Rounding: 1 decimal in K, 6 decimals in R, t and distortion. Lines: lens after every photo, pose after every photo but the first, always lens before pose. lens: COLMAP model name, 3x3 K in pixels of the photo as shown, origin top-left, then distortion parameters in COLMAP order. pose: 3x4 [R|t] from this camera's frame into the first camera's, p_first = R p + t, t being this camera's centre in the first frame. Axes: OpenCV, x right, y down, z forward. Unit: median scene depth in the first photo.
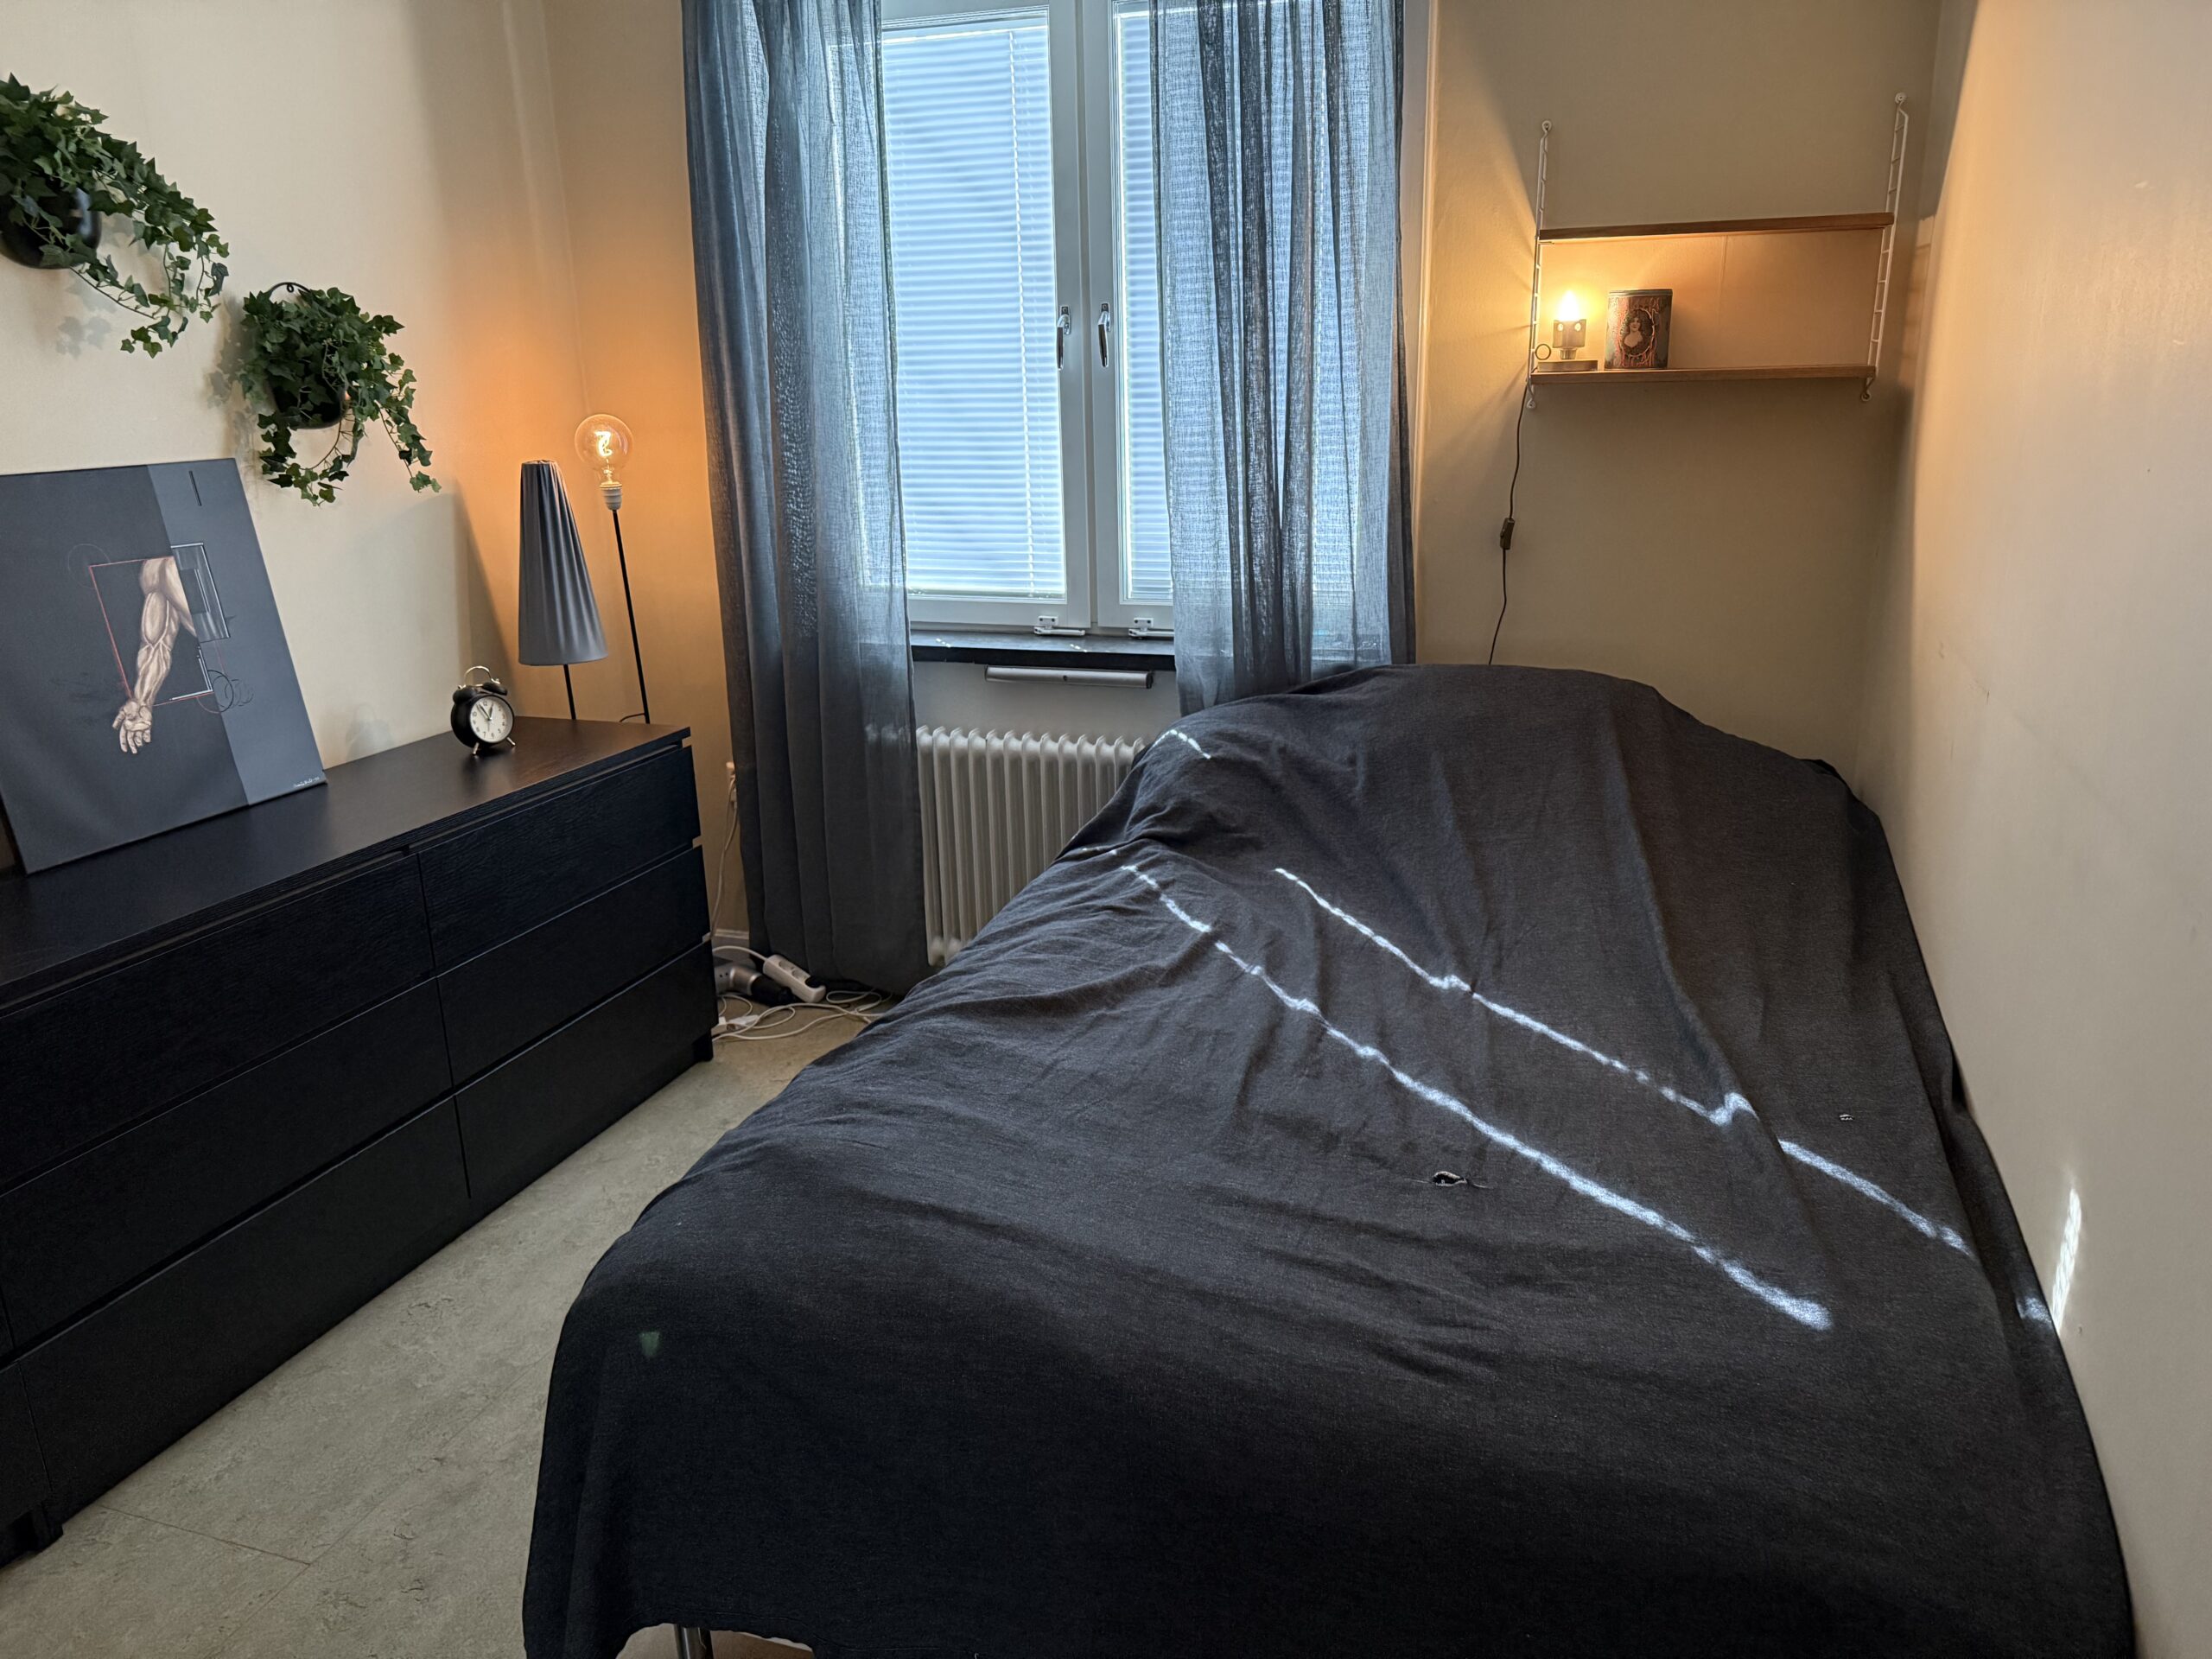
lens RADIAL K [[1541.7, 0, 1111.0], [0, 1541.7, 823.8], [0, 0, 1]] dist [0.015318, -0.028231]
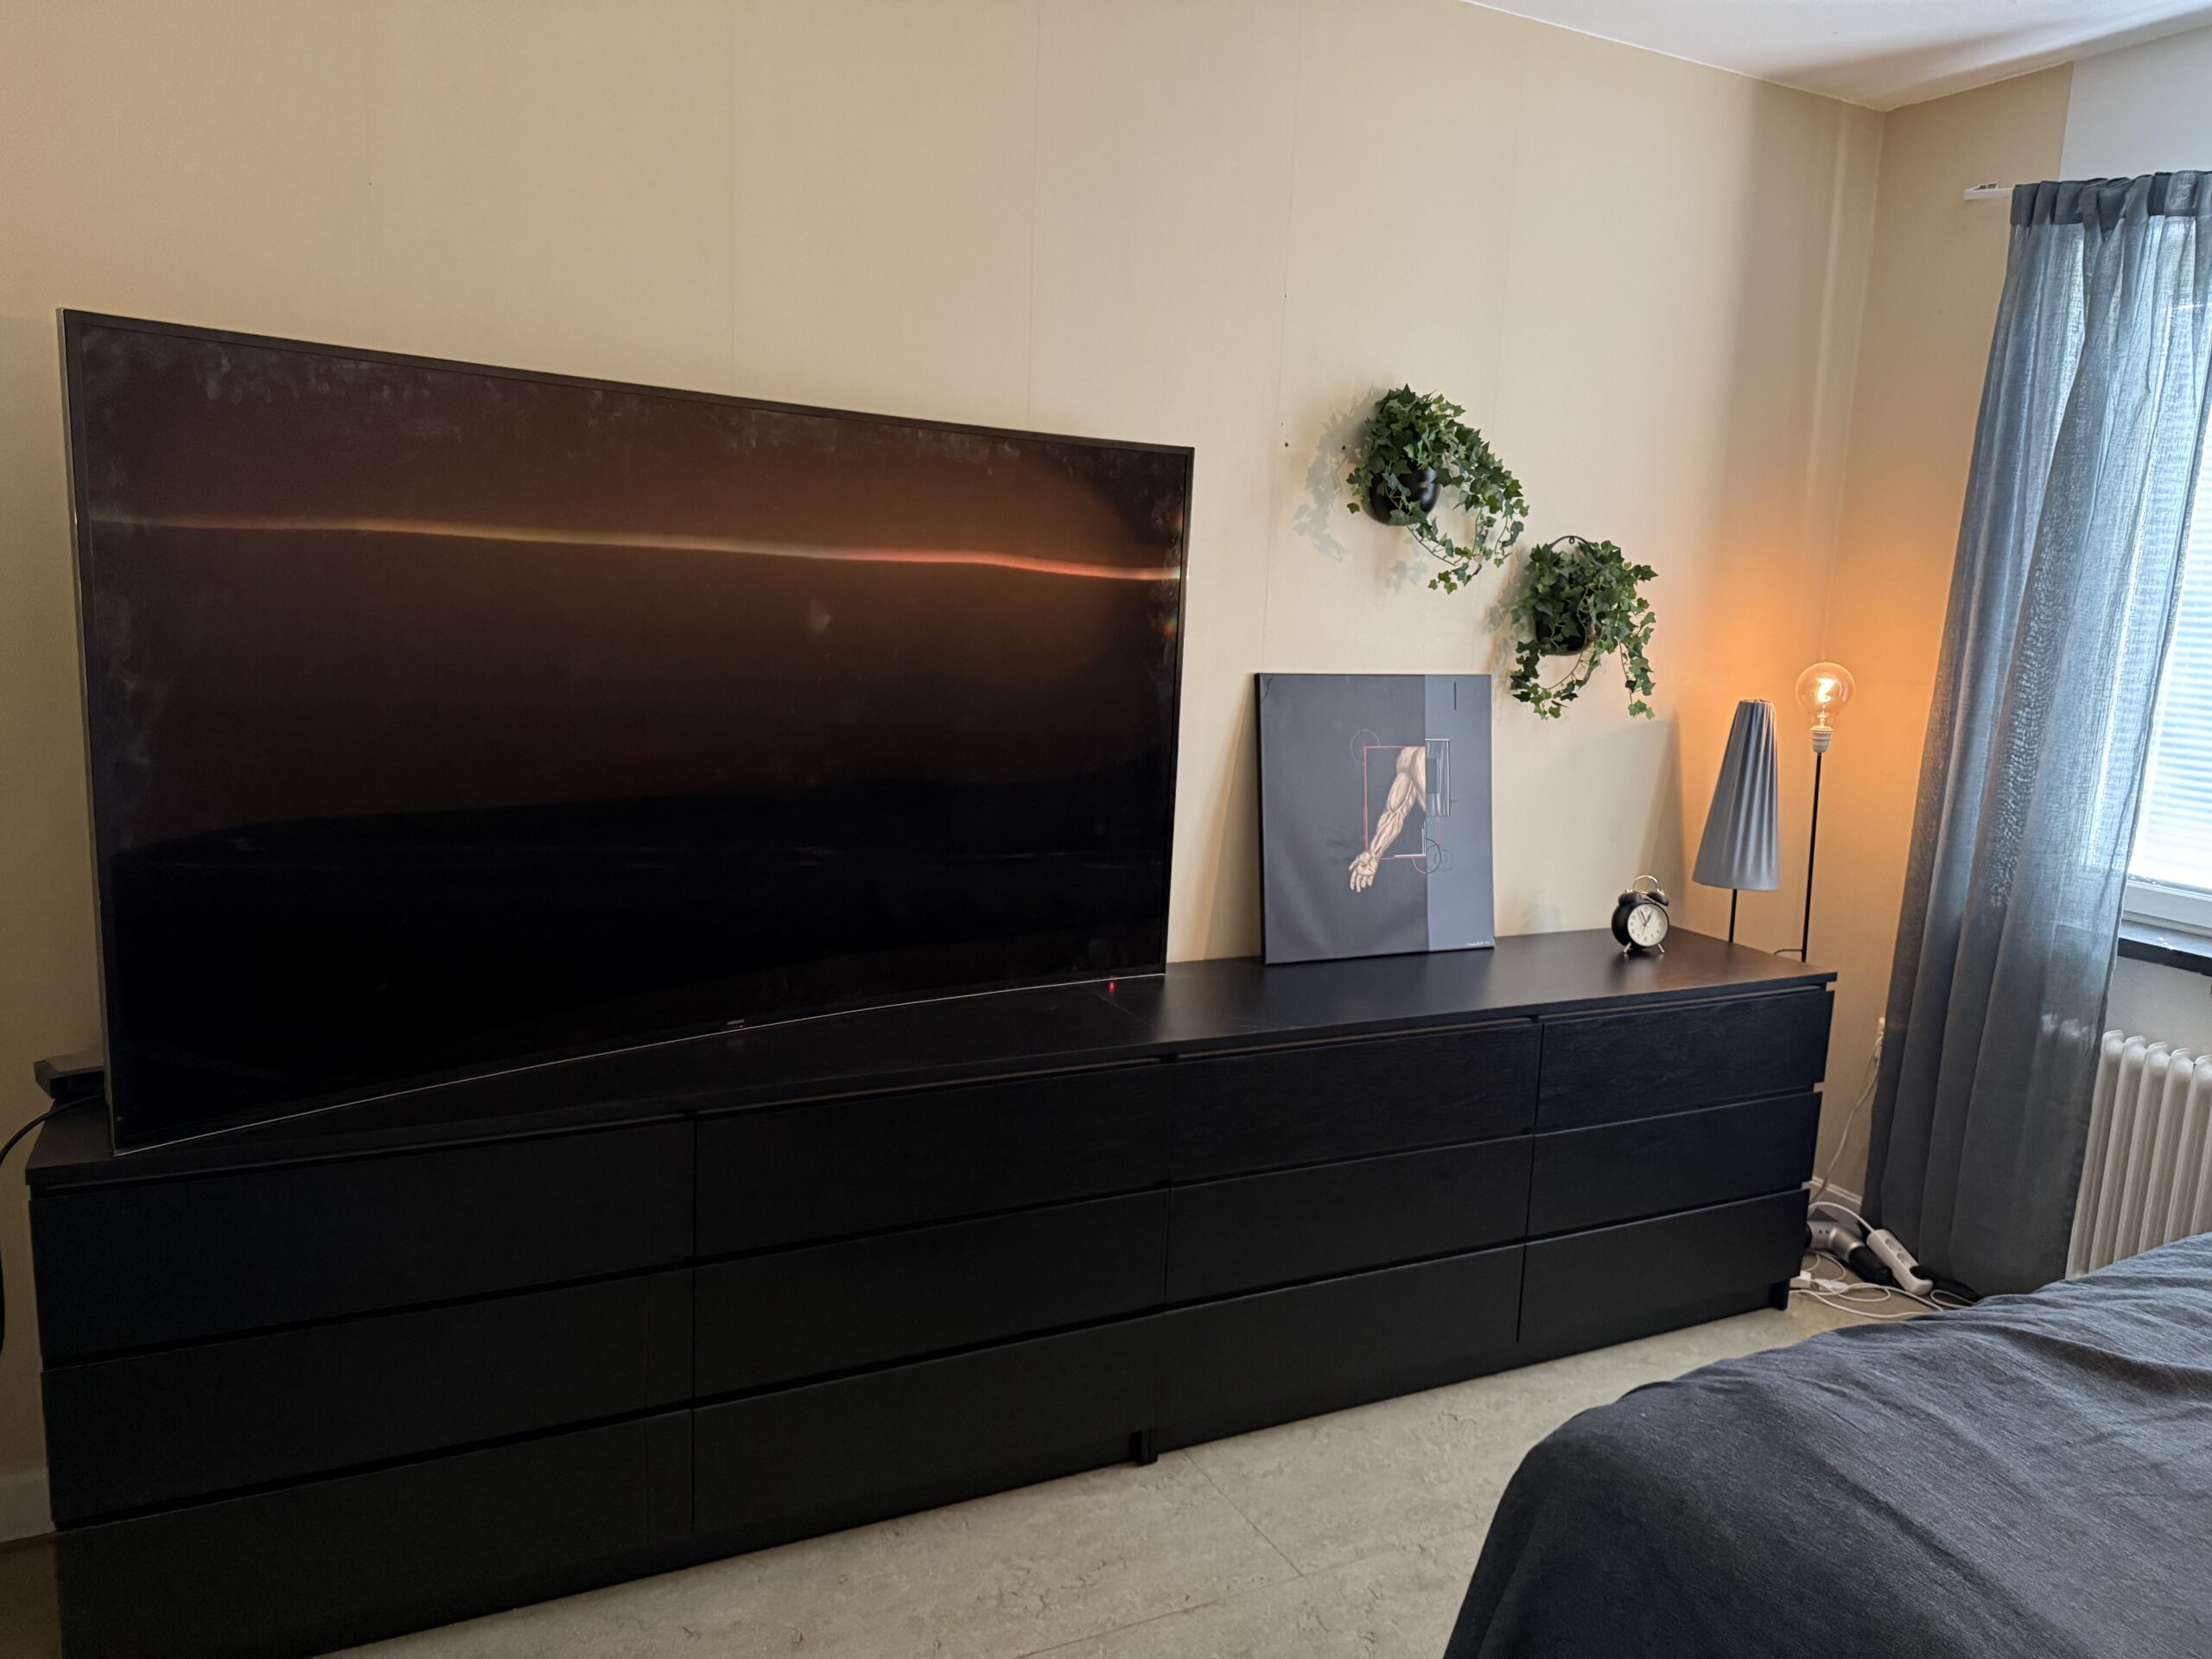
lens RADIAL K [[1541.7, 0, 1111.0], [0, 1541.7, 823.8], [0, 0, 1]] dist [0.015318, -0.028231]
pose [[0.706064, 0.162320, -0.689294, 0.082448], [-0.253963, 0.966668, -0.032504, -0.005769], [0.661042, 0.198005, 0.723752, -0.062534]]
